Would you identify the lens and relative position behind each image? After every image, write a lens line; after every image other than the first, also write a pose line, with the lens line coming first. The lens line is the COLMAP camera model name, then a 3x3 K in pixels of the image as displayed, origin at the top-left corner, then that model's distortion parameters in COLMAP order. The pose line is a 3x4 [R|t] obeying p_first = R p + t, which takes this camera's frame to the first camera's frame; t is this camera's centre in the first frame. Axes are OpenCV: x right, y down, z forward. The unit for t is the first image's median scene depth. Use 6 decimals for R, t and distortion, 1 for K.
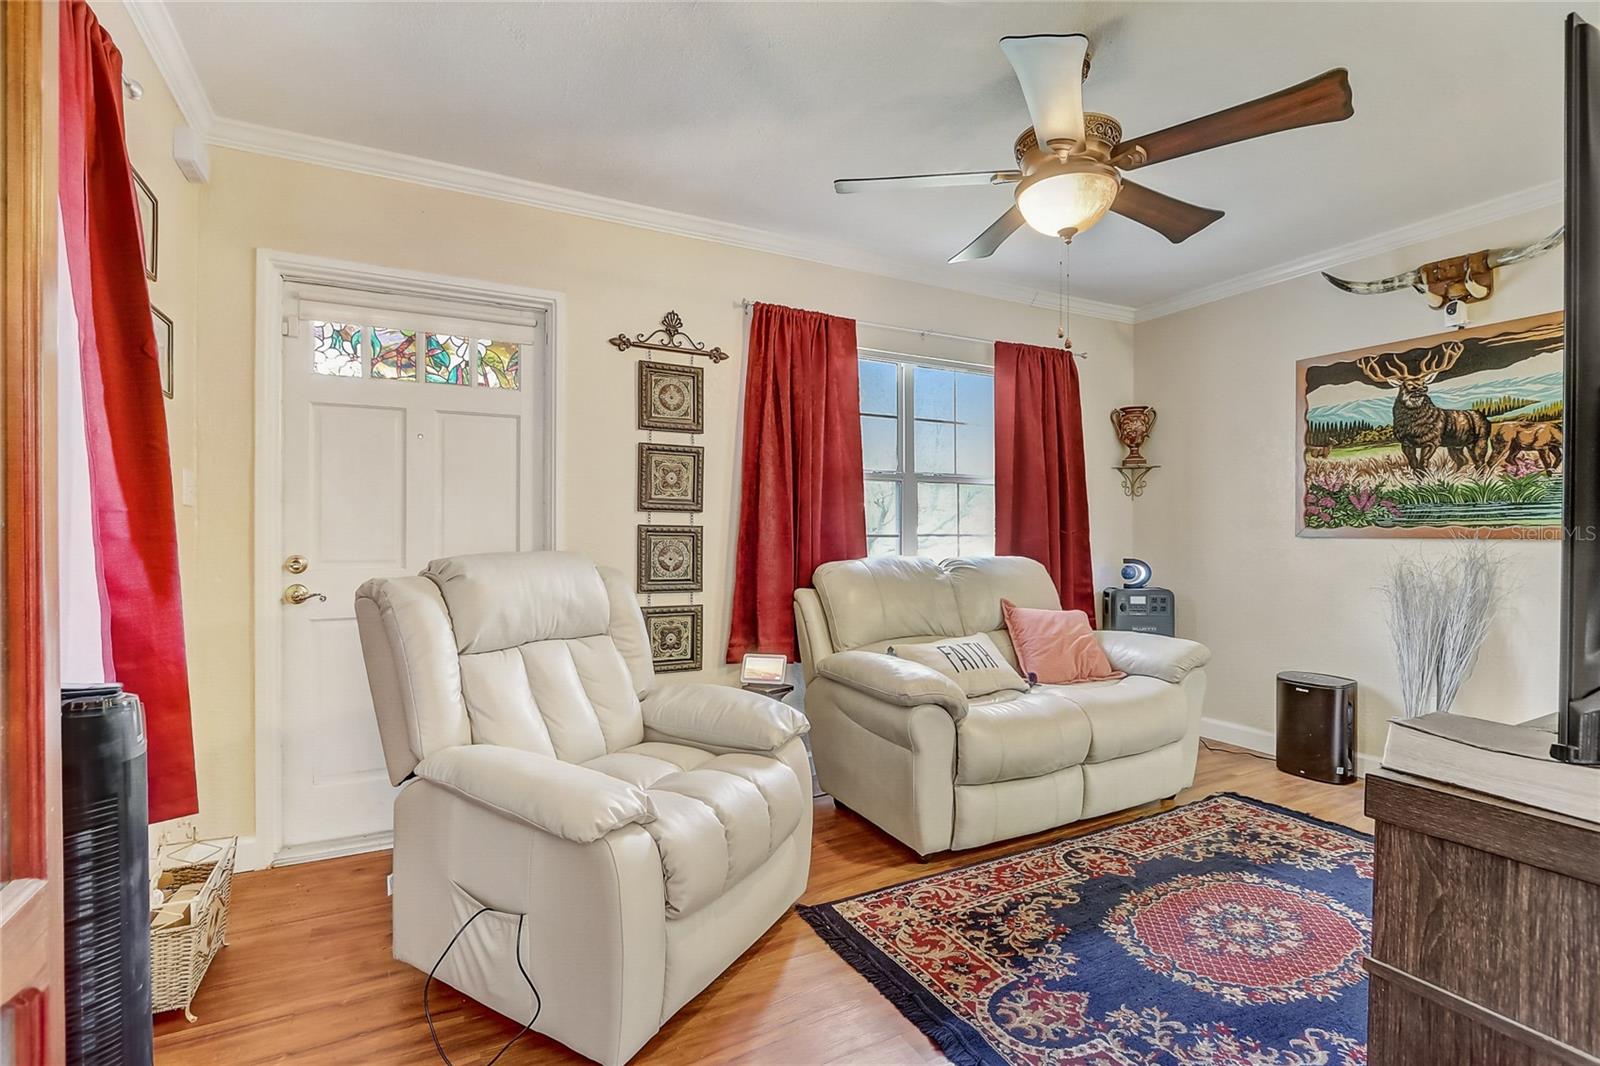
lens RADIAL K [[744.0, 0, 804.4], [0, 744.0, 535.1], [0, 0, 1]] dist [-0.014617, -0.000207]
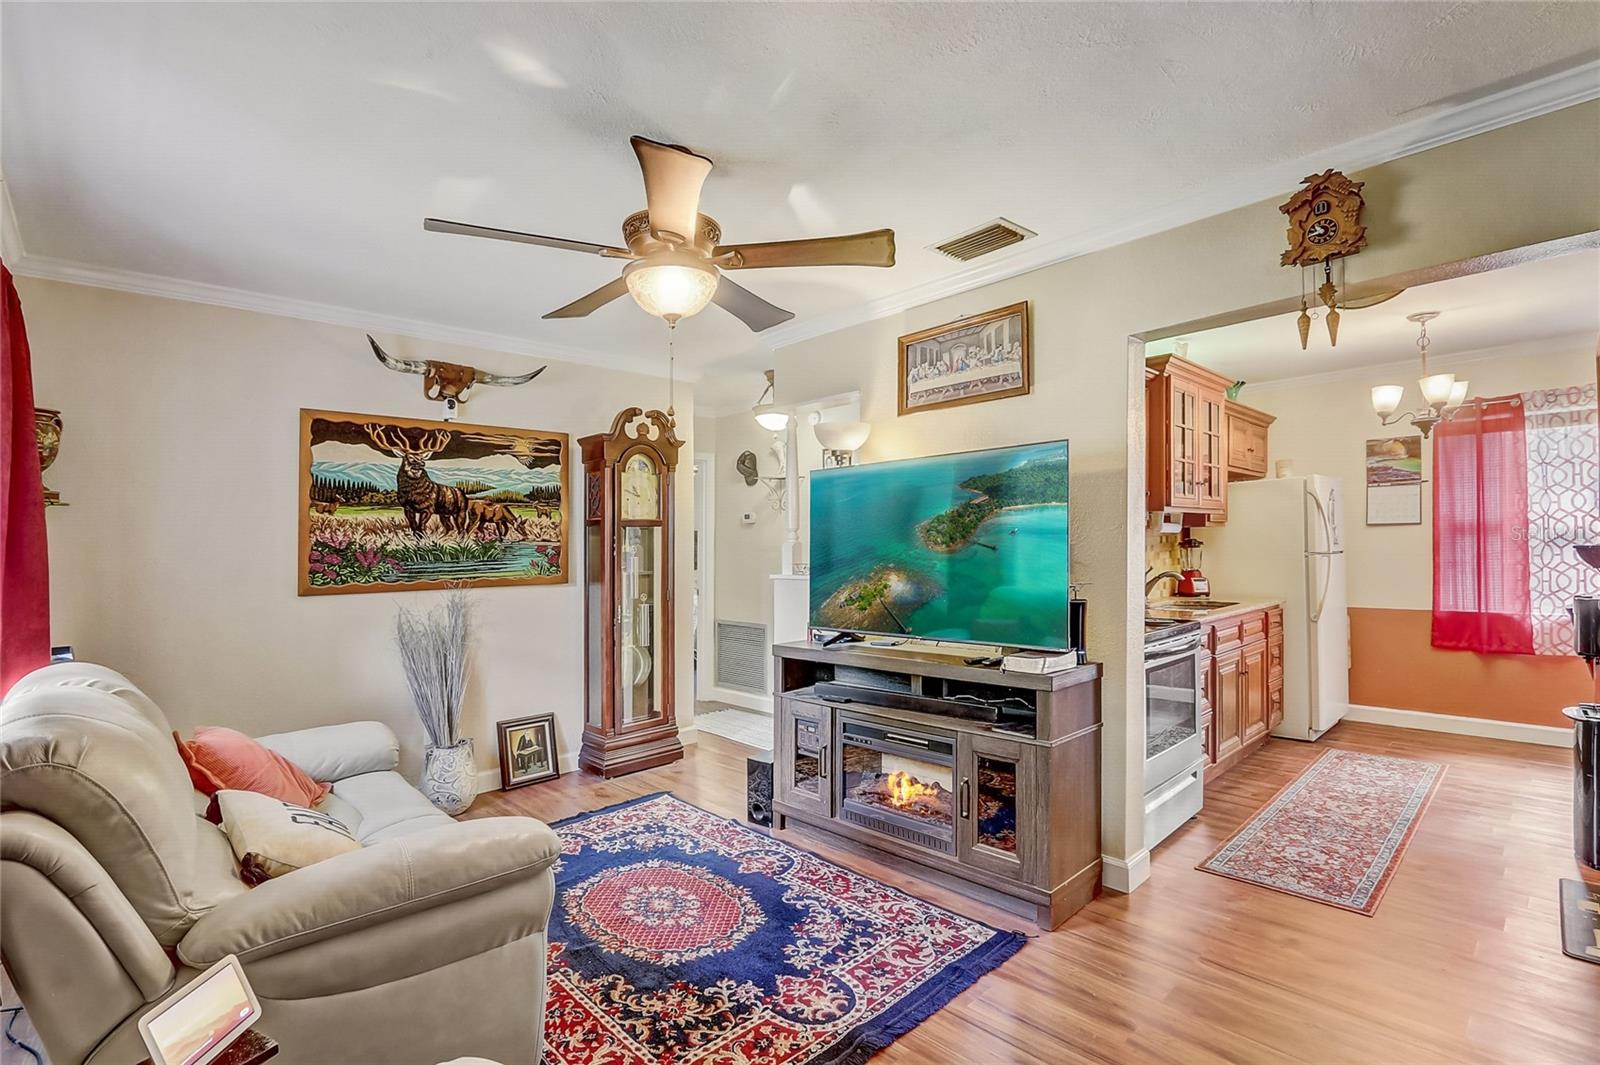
lens RADIAL K [[744.0, 0, 807.0], [0, 744.0, 559.7], [0, 0, 1]] dist [-0.014617, -0.000207]
pose [[-0.273930, -0.016926, 0.961601, -0.457253], [0.022250, 0.999466, 0.023930, -0.058321], [-0.961492, 0.027950, -0.273407, 0.718180]]
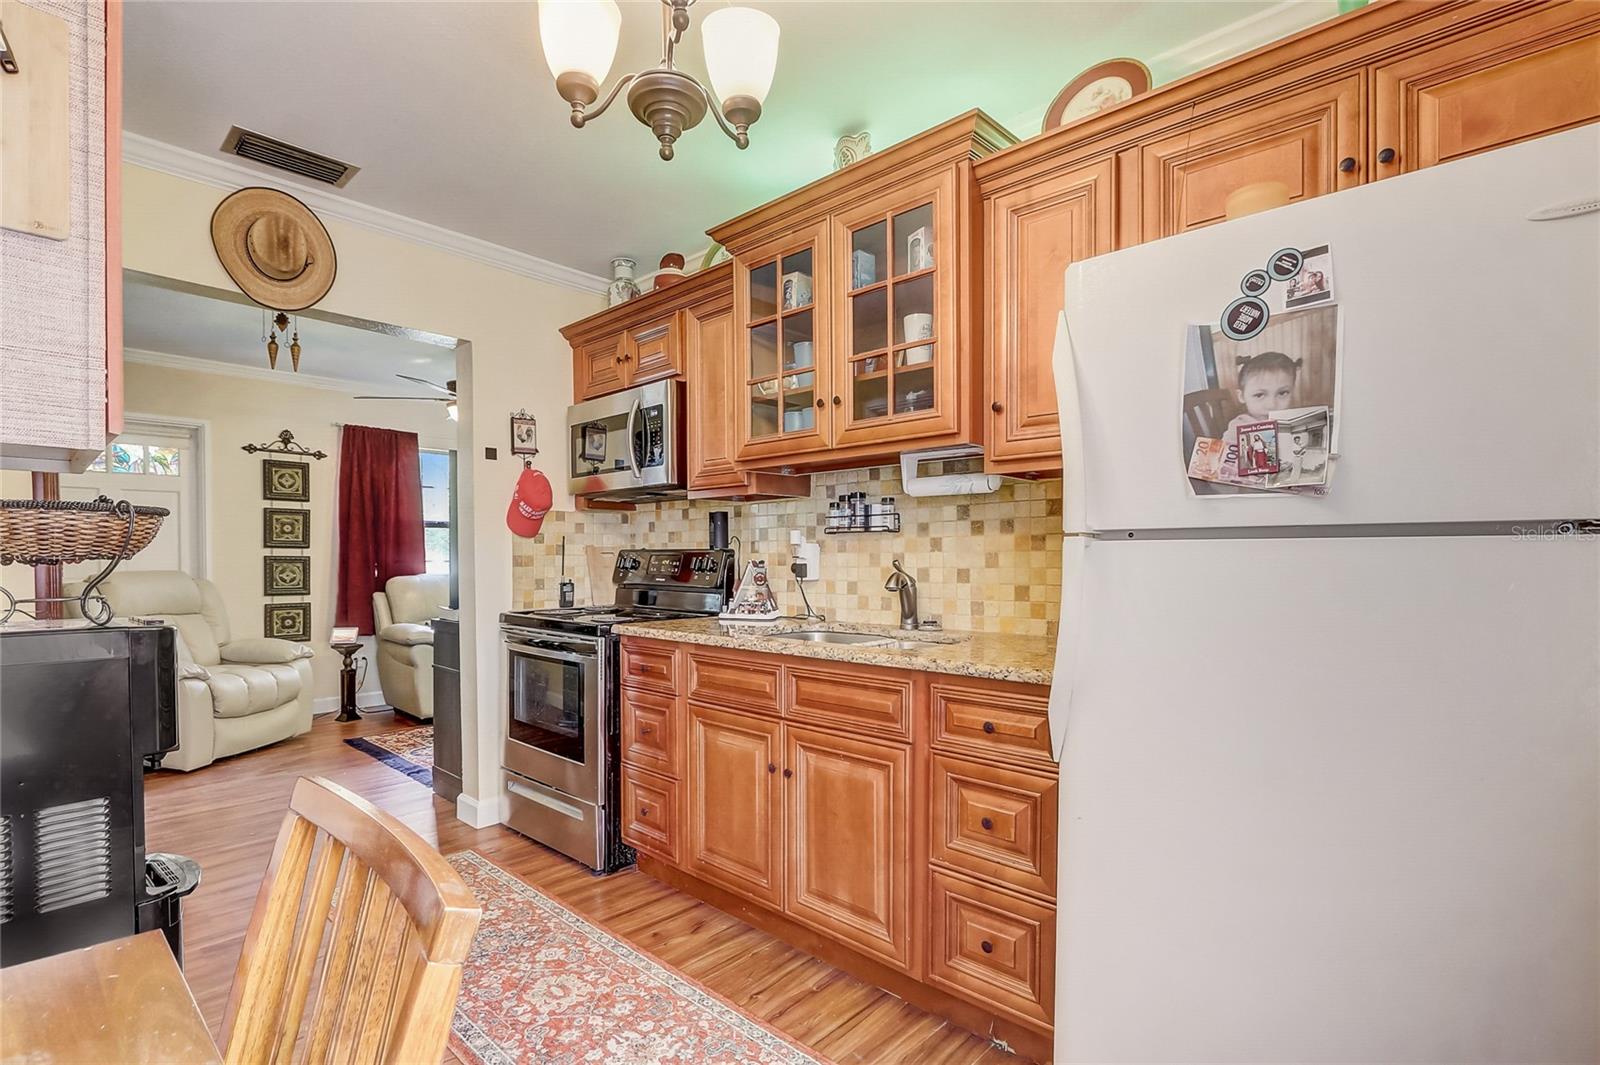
lens RADIAL K [[744.0, 0, 796.1], [0, 744.0, 568.0], [0, 0, 1]] dist [-0.014617, -0.000207]
pose [[0.945500, -0.011874, 0.325407, 0.392751], [0.007975, 0.999880, 0.013311, 0.000840], [-0.325526, -0.009990, 0.945480, -1.035410]]
